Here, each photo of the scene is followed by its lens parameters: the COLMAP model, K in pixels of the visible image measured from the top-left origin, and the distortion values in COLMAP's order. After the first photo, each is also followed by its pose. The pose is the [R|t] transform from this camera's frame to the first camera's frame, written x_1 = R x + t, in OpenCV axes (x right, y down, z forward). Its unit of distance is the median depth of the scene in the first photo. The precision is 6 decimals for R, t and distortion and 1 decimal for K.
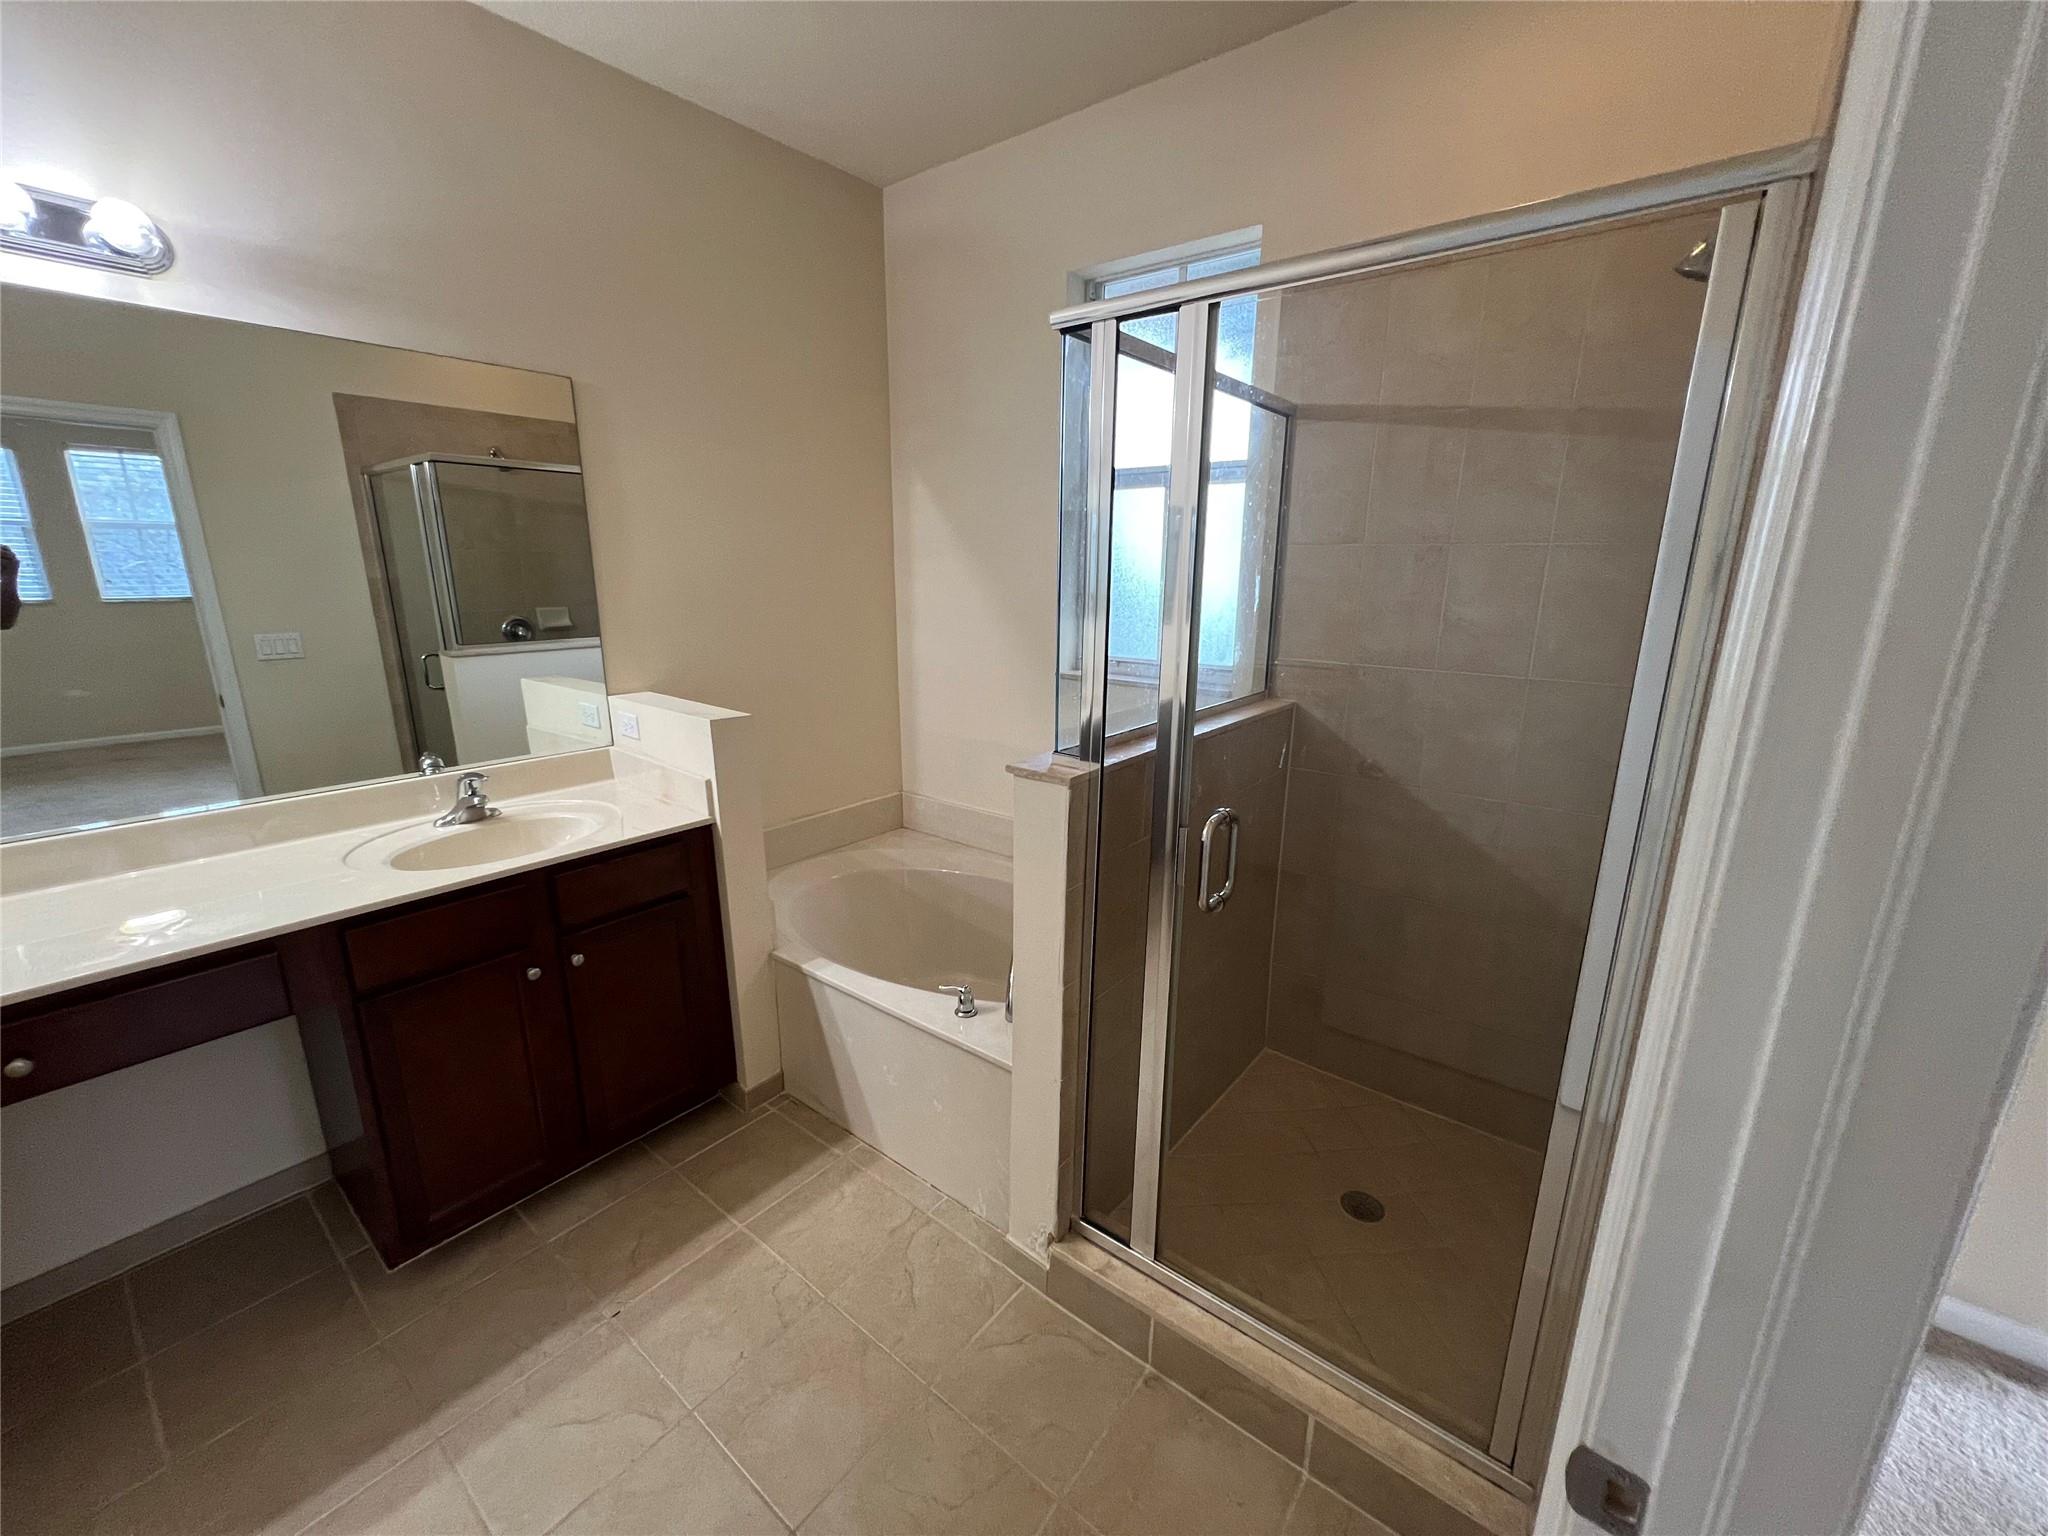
lens RADIAL K [[821.6, 0, 1020.6], [0, 821.6, 769.4], [0, 0, 1]] dist [-0.003119, 0.001099]
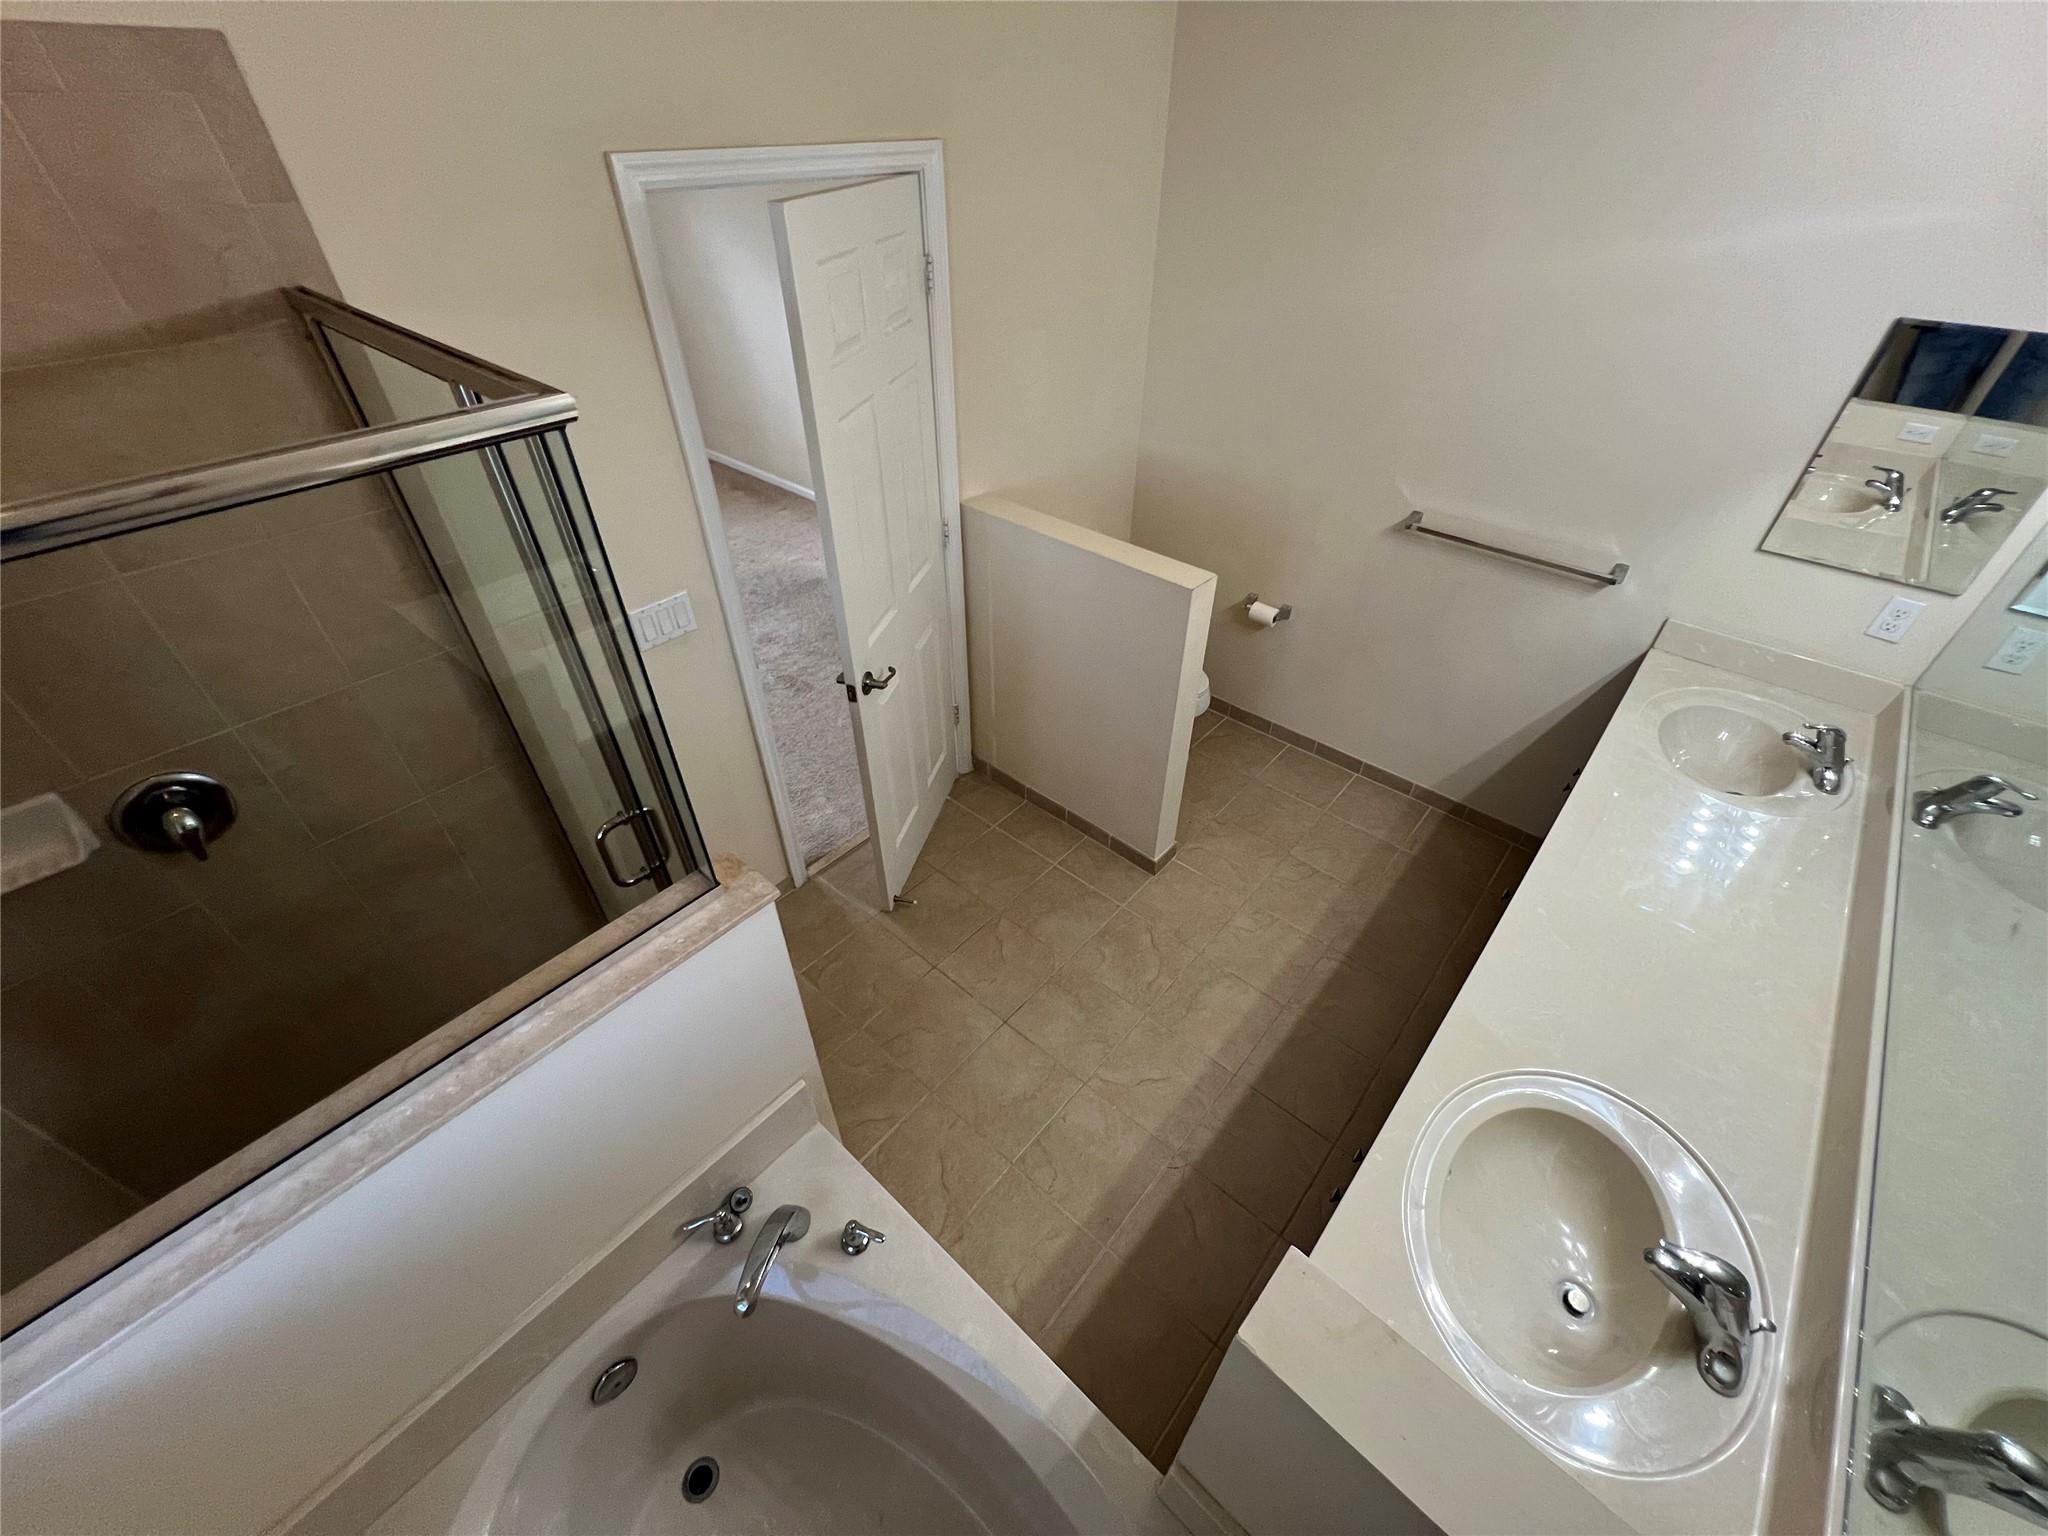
lens RADIAL K [[821.6, 0, 1026.8], [0, 821.6, 768.8], [0, 0, 1]] dist [-0.003119, 0.001099]
pose [[-0.999141, -0.034841, 0.022419, -0.231874], [-0.002656, 0.593883, 0.804547, -0.614548], [-0.041345, 0.803796, -0.593466, 1.088867]]
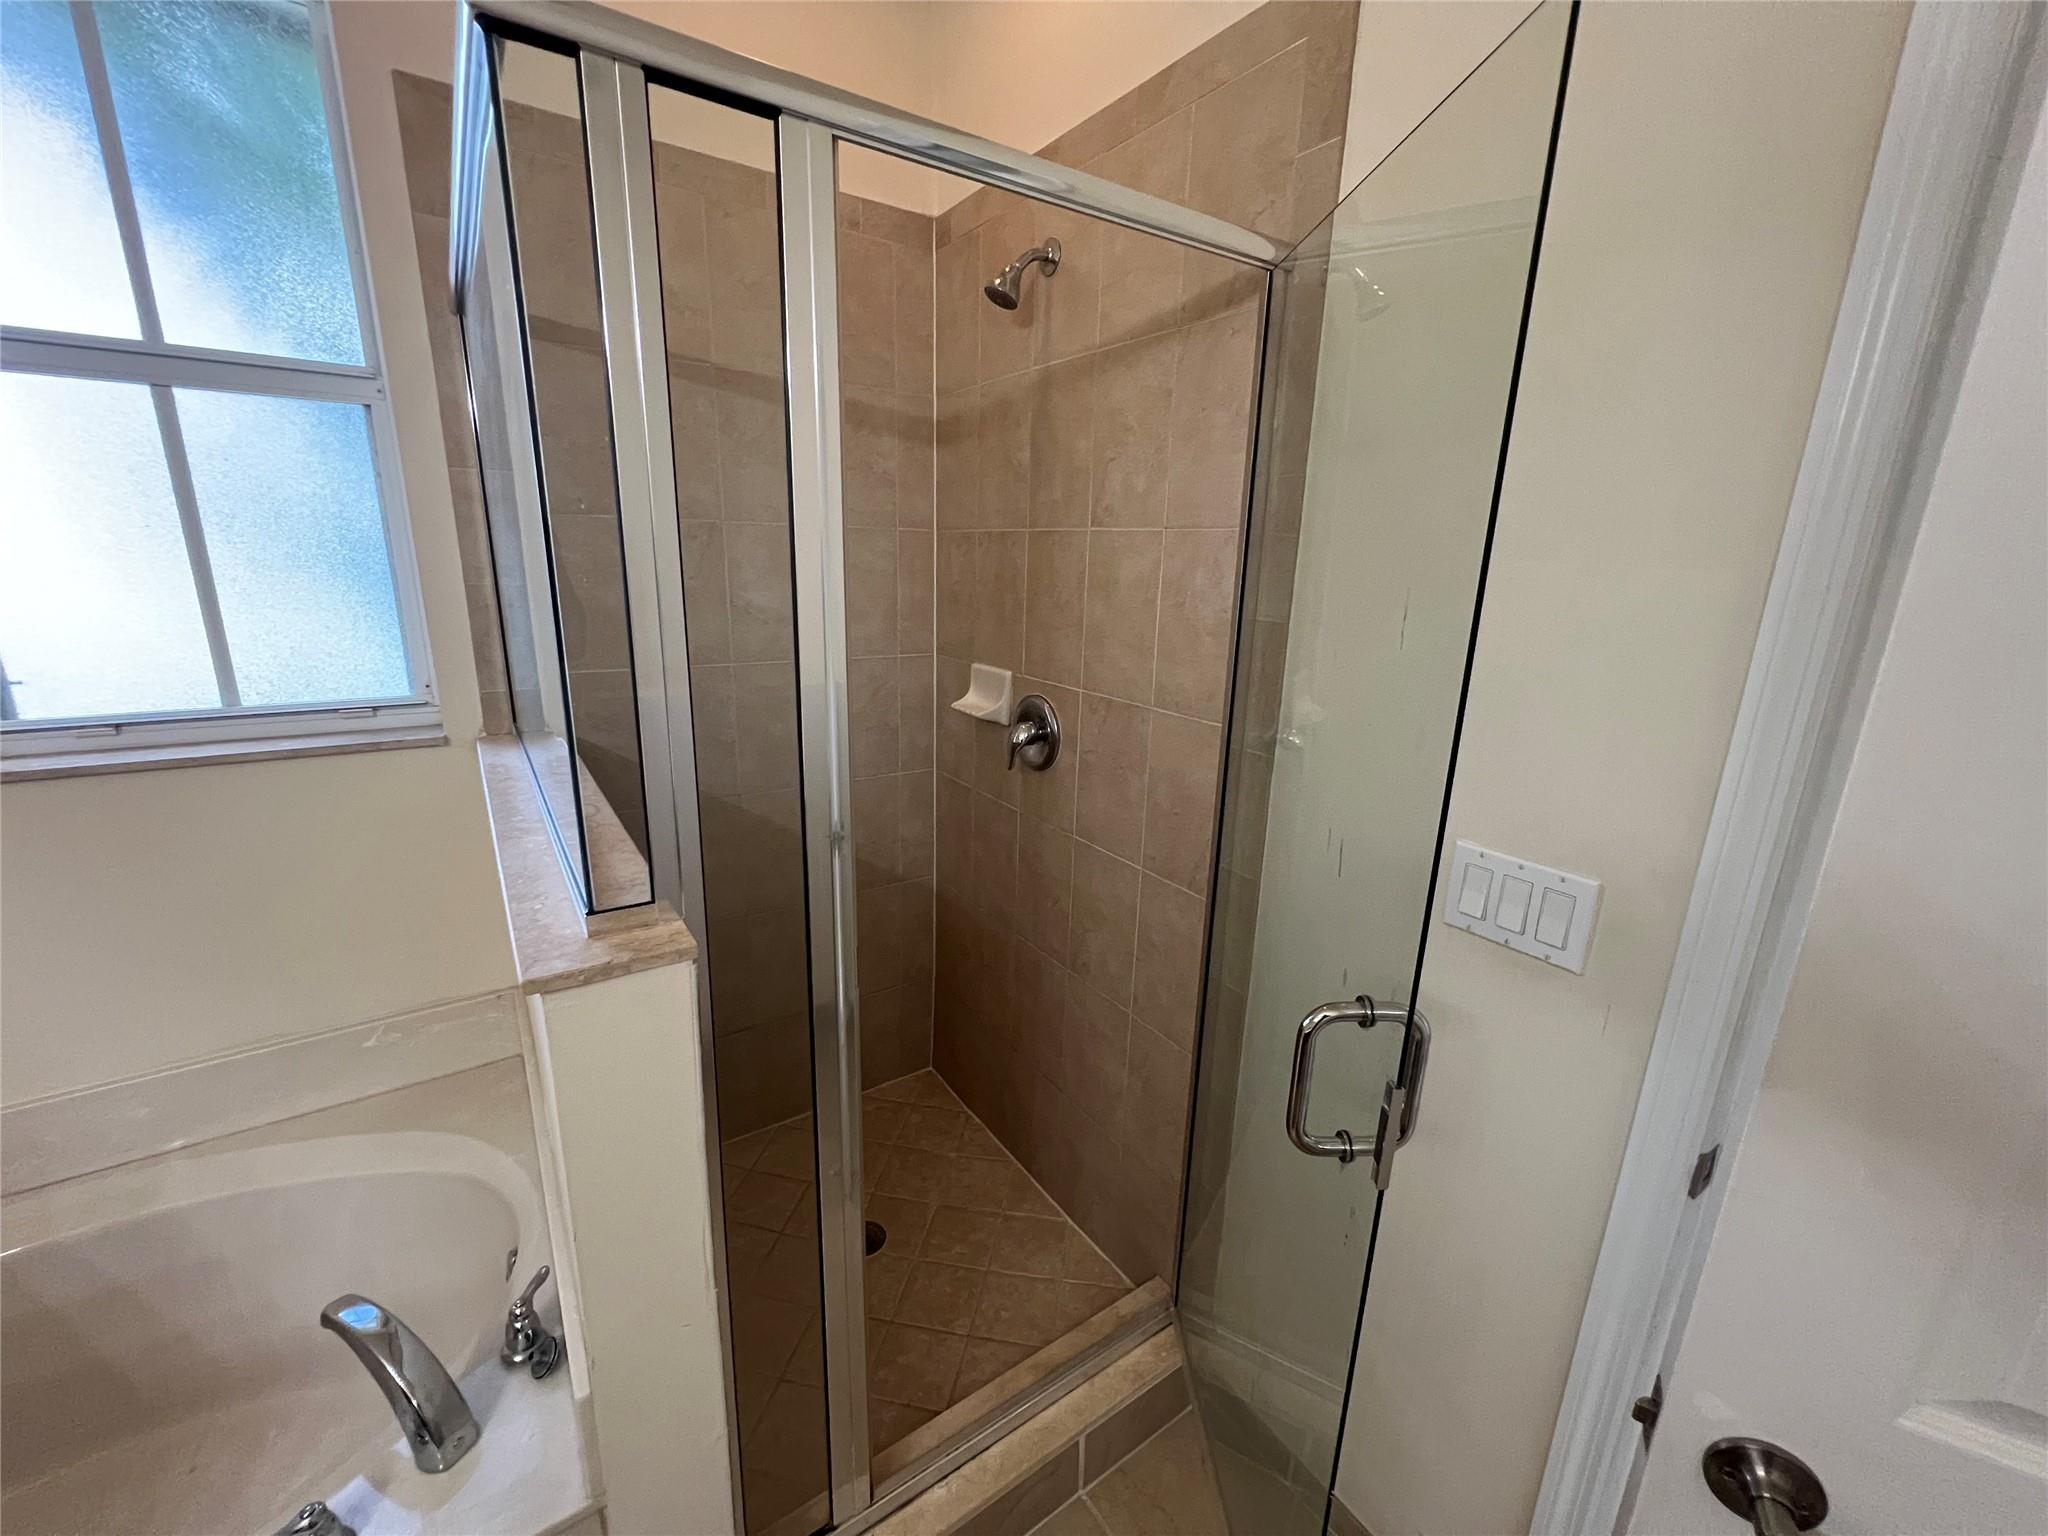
lens RADIAL K [[820.2, 0, 1020.9], [0, 820.2, 766.4], [0, 0, 1]] dist [-0.002123, -0.000426]
pose [[0.294481, -0.241024, 0.924764, -0.257735], [0.209061, 0.960482, 0.183760, -0.114742], [-0.932510, 0.139218, 0.333233, 0.439492]]
